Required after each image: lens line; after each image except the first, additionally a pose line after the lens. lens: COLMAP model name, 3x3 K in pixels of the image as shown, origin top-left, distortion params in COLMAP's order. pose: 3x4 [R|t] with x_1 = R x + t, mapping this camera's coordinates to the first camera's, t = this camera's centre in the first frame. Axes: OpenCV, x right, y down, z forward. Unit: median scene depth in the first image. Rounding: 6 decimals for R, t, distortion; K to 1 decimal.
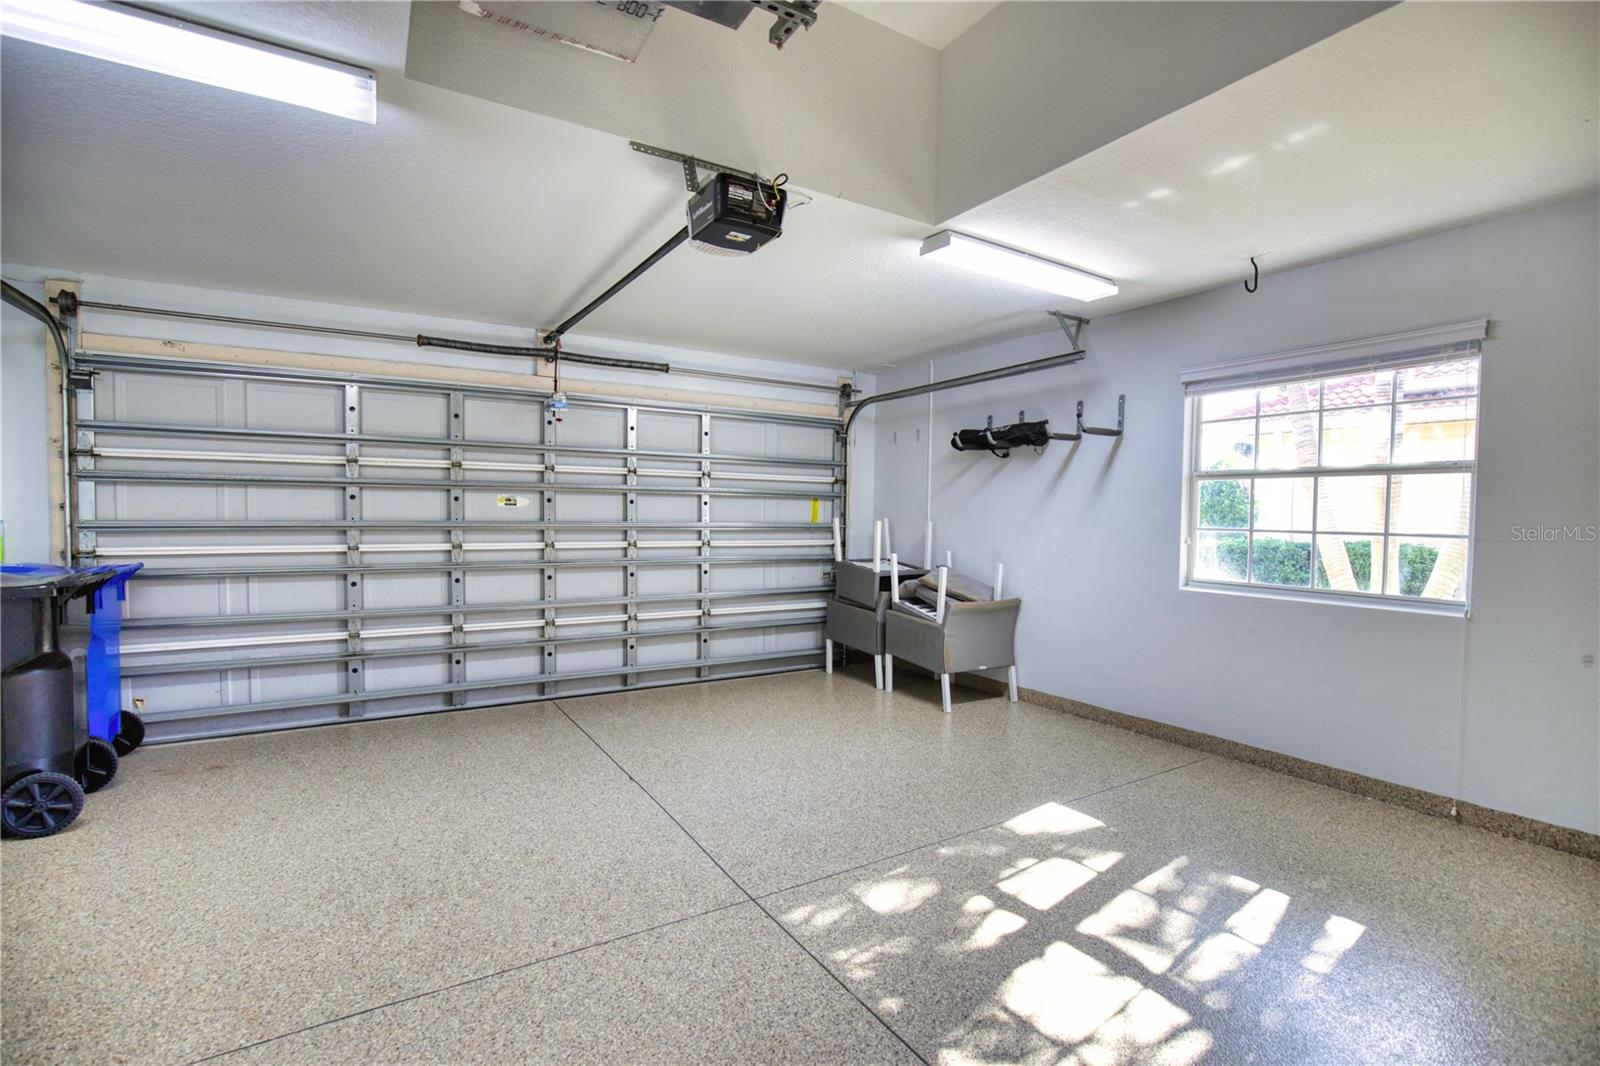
lens RADIAL K [[733.0, 0, 812.8], [0, 733.0, 536.7], [0, 0, 1]] dist [-0.023646, 0.001293]
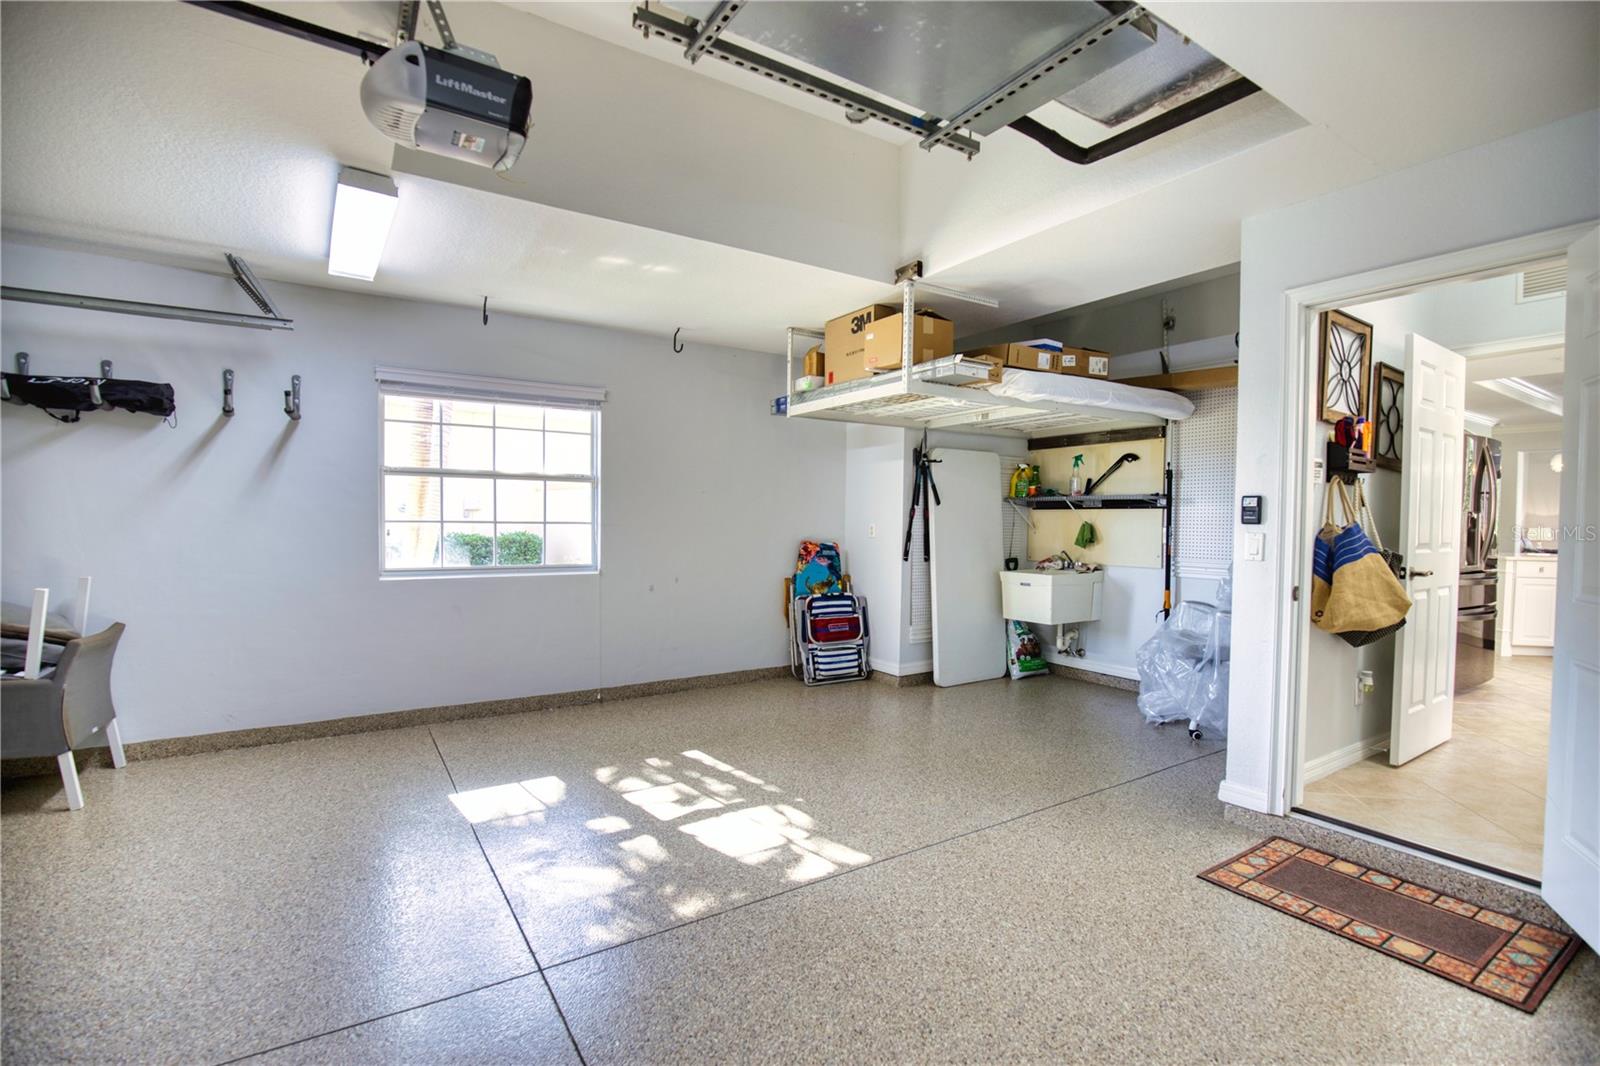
lens RADIAL K [[733.0, 0, 811.1], [0, 733.0, 537.8], [0, 0, 1]] dist [-0.023646, 0.001293]
pose [[-0.017678, -0.037327, 0.999147, -0.575648], [0.021233, 0.999064, 0.037699, -0.015045], [-0.999618, 0.021881, -0.016869, 0.440653]]
